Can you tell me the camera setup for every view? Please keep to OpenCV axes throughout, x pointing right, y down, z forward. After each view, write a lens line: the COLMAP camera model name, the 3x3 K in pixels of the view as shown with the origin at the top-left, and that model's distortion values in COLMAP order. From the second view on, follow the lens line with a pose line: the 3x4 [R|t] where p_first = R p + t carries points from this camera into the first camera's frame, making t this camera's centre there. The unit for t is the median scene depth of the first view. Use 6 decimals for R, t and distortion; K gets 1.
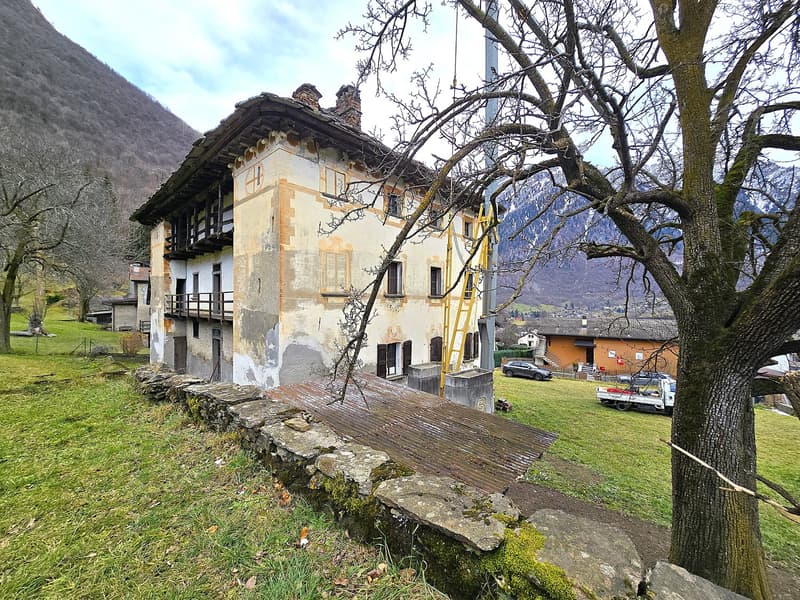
lens RADIAL K [[326.7, 0, 400.0], [0, 326.7, 300.0], [0, 0, 1]] dist [-0.002539, -0.000402]
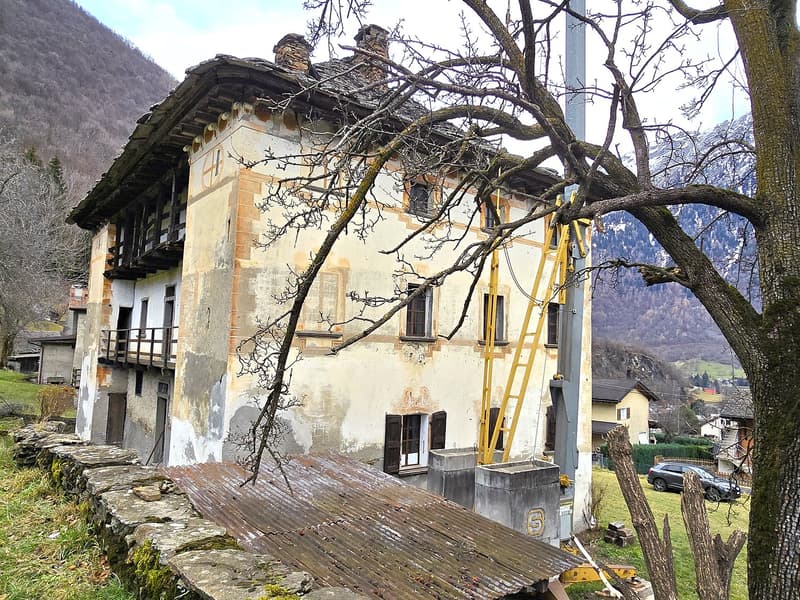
lens RADIAL K [[548.6, 0, 415.6], [0, 548.6, 296.4], [0, 0, 1]] dist [0.001542, 0.000070]
pose [[0.989724, 0.013425, -0.142359, 0.124955], [-0.026963, 0.995245, -0.093601, 0.004960], [0.140425, 0.096478, 0.985380, -0.061638]]
